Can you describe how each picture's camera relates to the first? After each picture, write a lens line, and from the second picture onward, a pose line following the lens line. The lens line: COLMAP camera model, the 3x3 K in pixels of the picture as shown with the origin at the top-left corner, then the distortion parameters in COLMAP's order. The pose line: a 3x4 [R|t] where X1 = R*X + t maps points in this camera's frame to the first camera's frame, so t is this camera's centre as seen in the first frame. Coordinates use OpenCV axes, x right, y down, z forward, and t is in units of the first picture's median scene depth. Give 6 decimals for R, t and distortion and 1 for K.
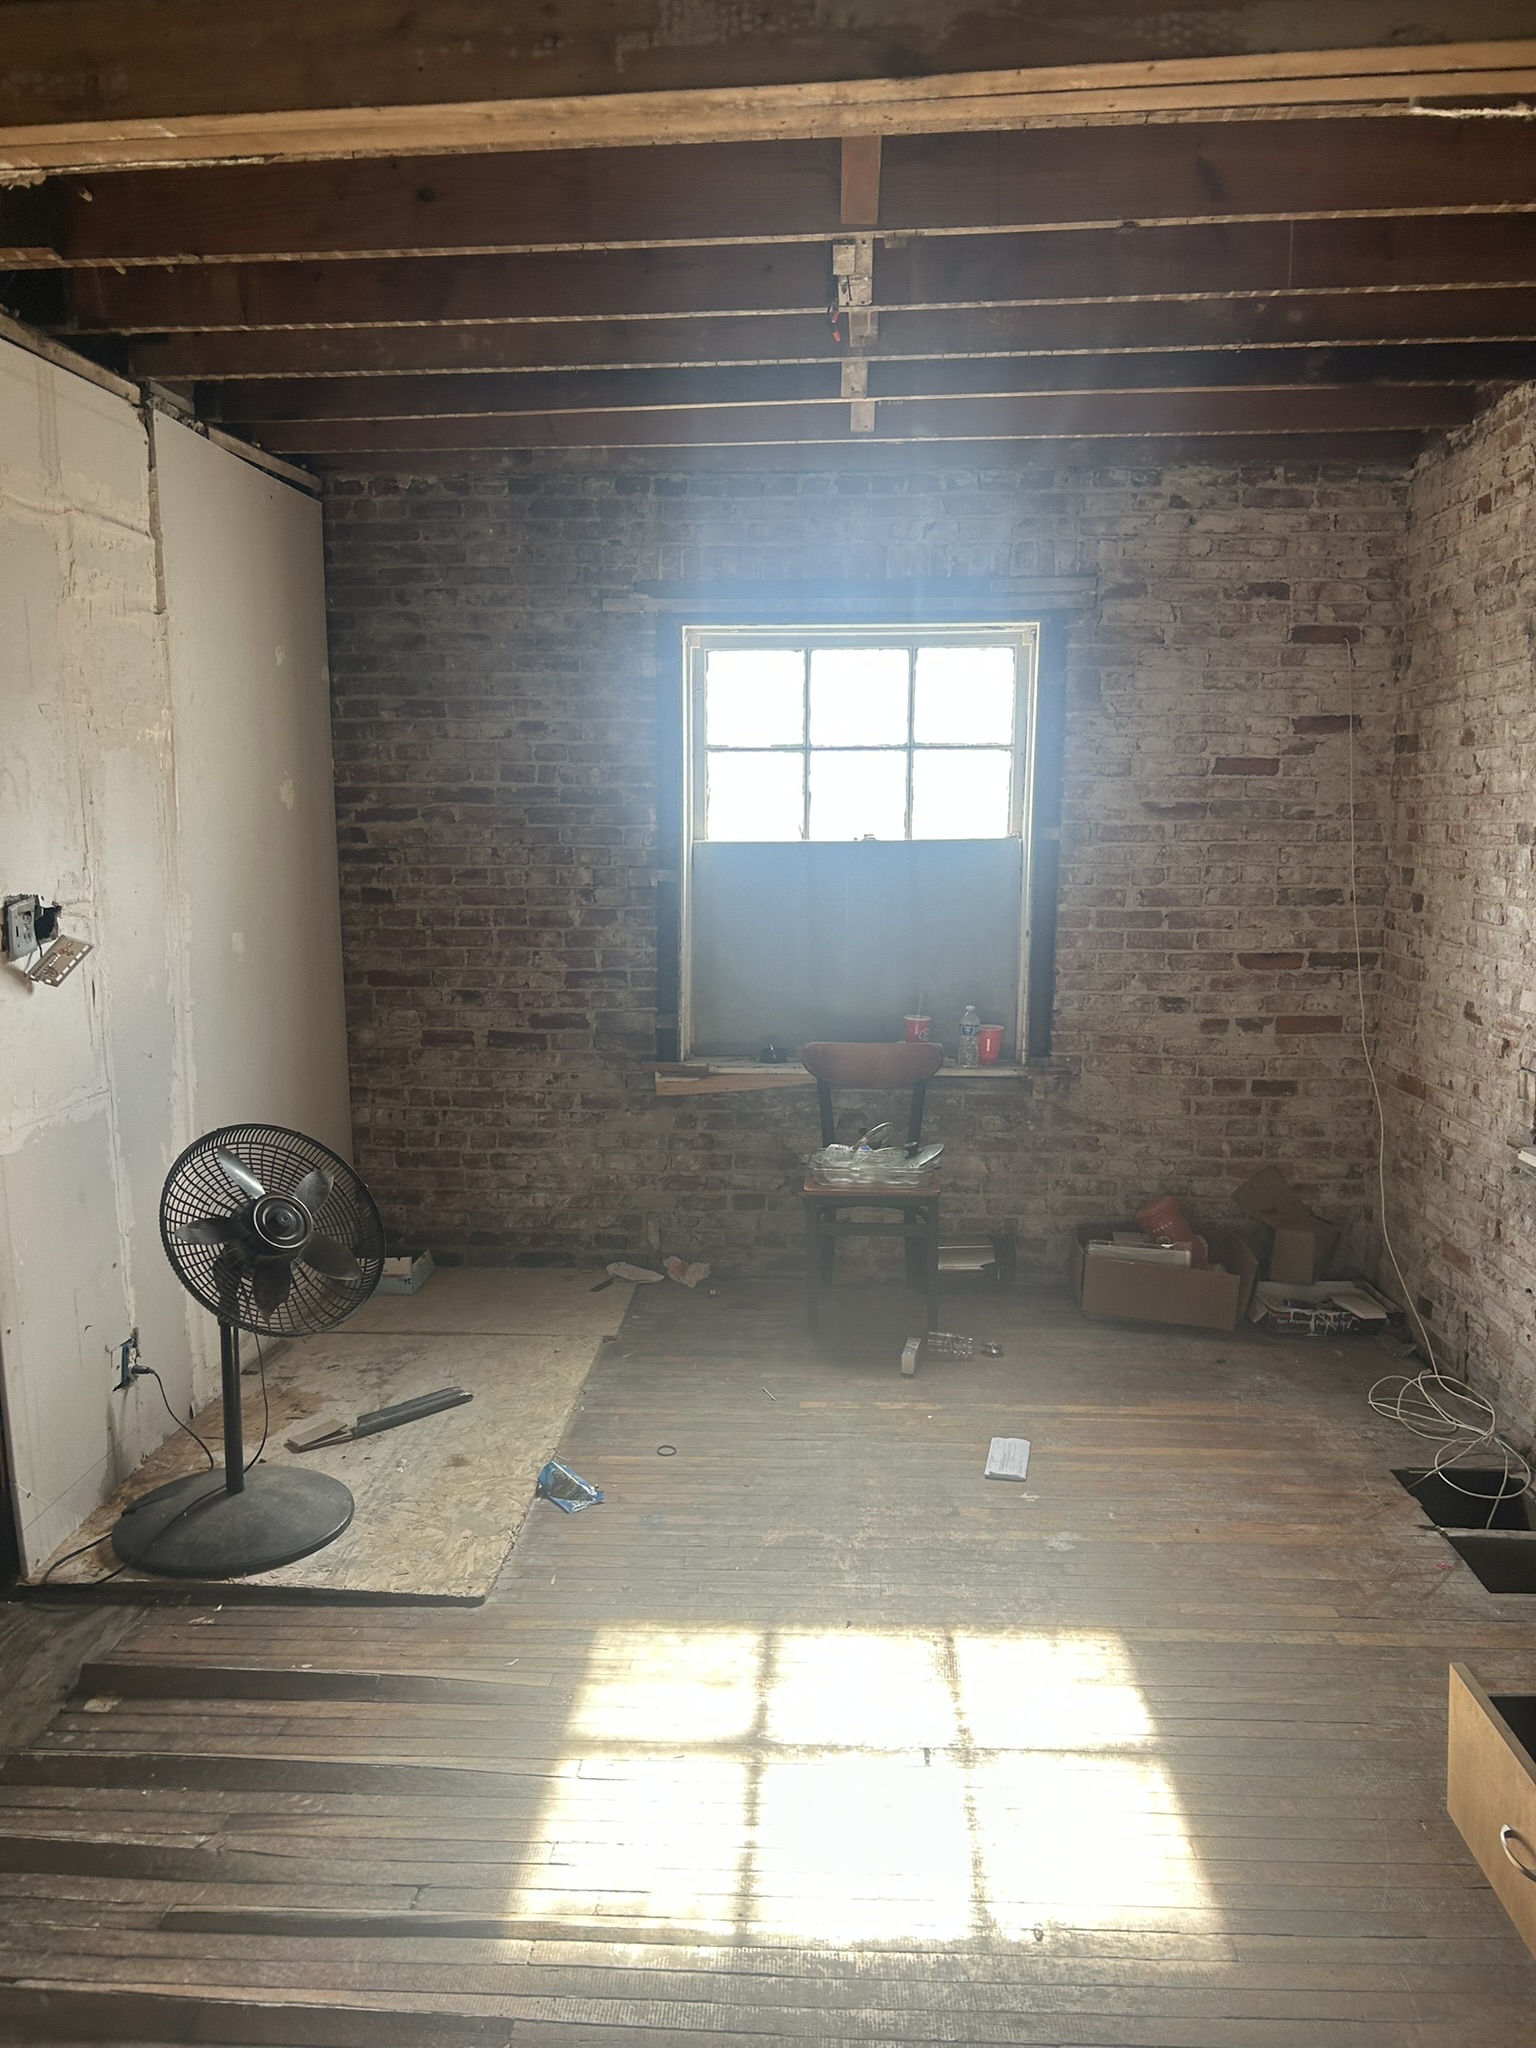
lens RADIAL K [[1540.8, 0, 764.1], [0, 1540.8, 1018.7], [0, 0, 1]] dist [0.056389, -0.072235]
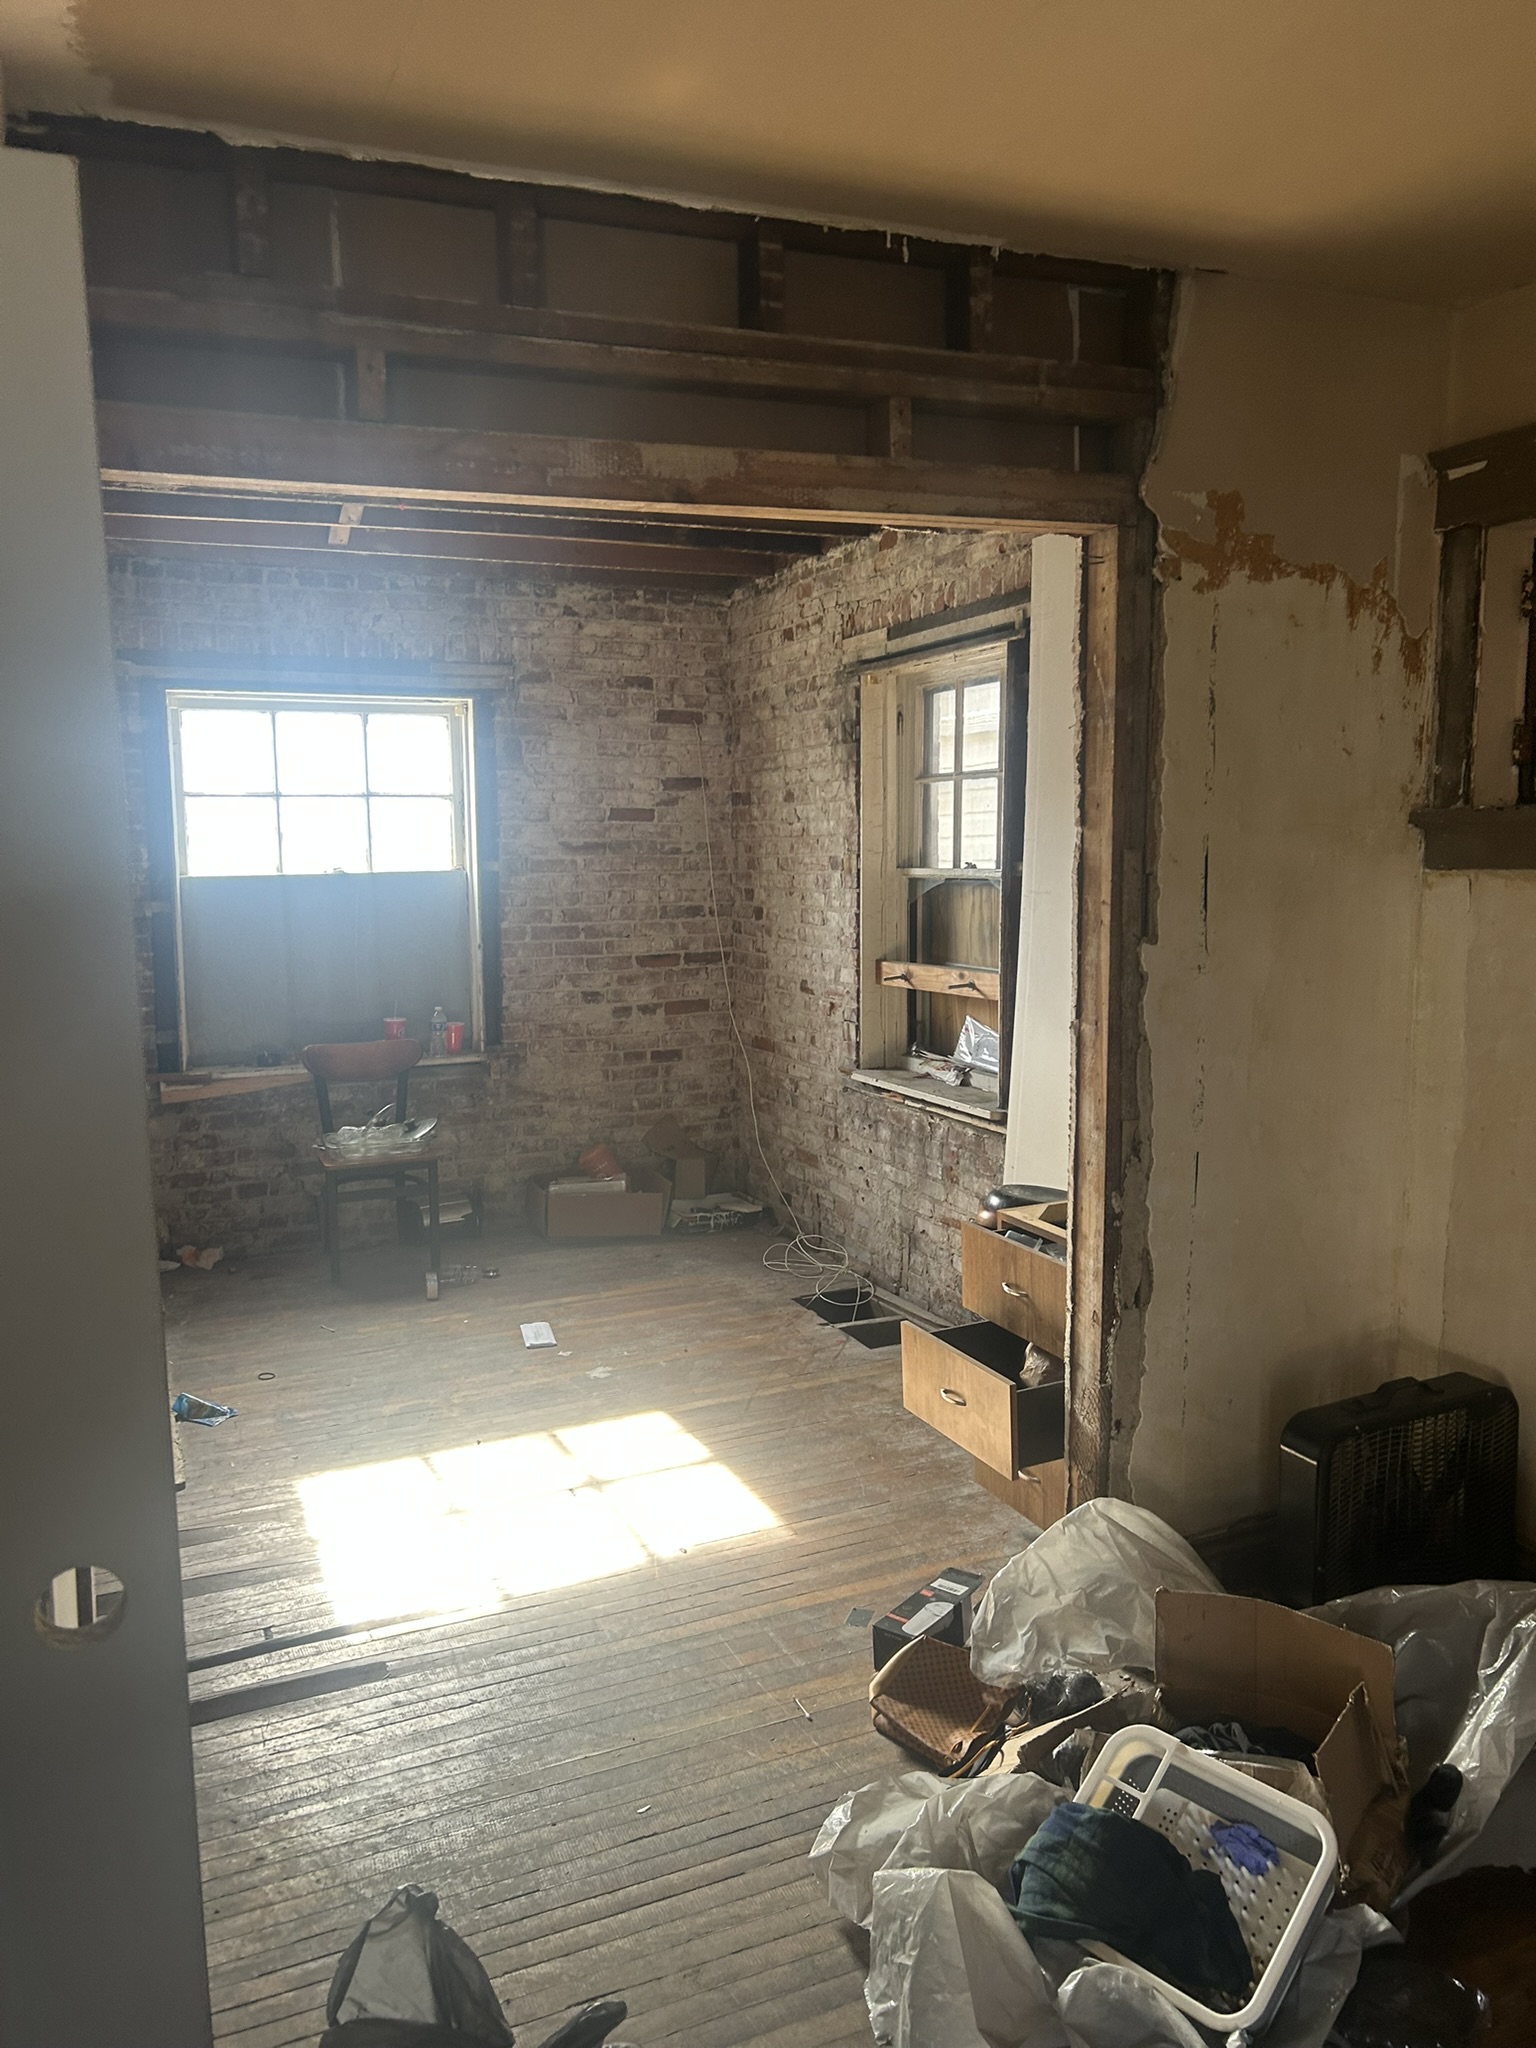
lens RADIAL K [[1492.1, 0, 768.0], [0, 1492.1, 1024.0], [0, 0, 1]] dist [0.115046, -0.247265]
pose [[0.889515, -0.064934, 0.452269, -0.177419], [0.070997, 0.997470, 0.003576, 0.019714], [-0.451357, 0.028929, 0.891875, -0.189734]]
